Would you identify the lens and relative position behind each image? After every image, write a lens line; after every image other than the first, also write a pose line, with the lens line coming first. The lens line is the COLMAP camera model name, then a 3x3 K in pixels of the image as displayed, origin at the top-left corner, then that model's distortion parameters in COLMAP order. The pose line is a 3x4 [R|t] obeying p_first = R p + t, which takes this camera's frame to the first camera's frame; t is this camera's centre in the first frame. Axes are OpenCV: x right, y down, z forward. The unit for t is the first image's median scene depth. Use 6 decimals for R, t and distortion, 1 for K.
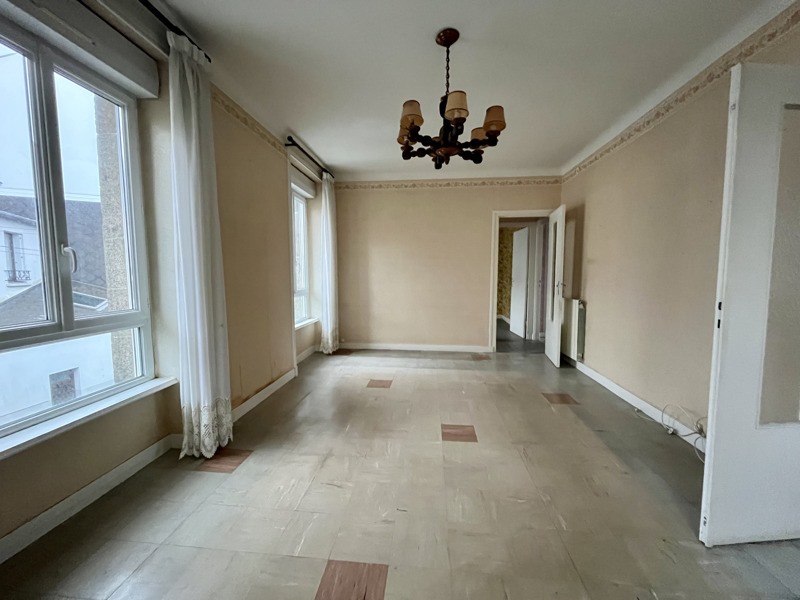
lens RADIAL K [[325.2, 0, 400.0], [0, 325.2, 300.0], [0, 0, 1]] dist [-0.000377, -0.000069]
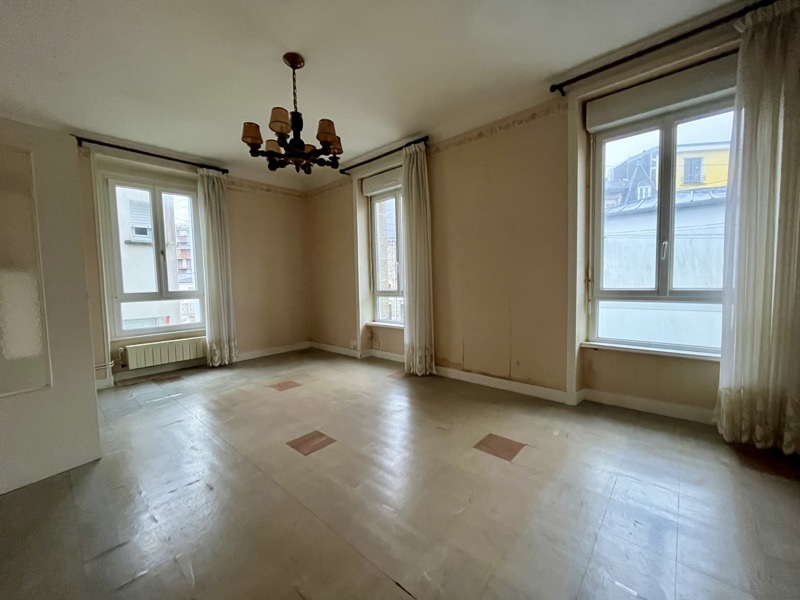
lens RADIAL K [[292.3, 0, 400.0], [0, 292.3, 300.0], [0, 0, 1]] dist [-0.001052, -0.000111]
pose [[-0.550679, 0.072570, -0.831556, 0.746464], [-0.046808, 0.991961, 0.117566, -0.116205], [0.833403, 0.103665, -0.542856, 1.711871]]
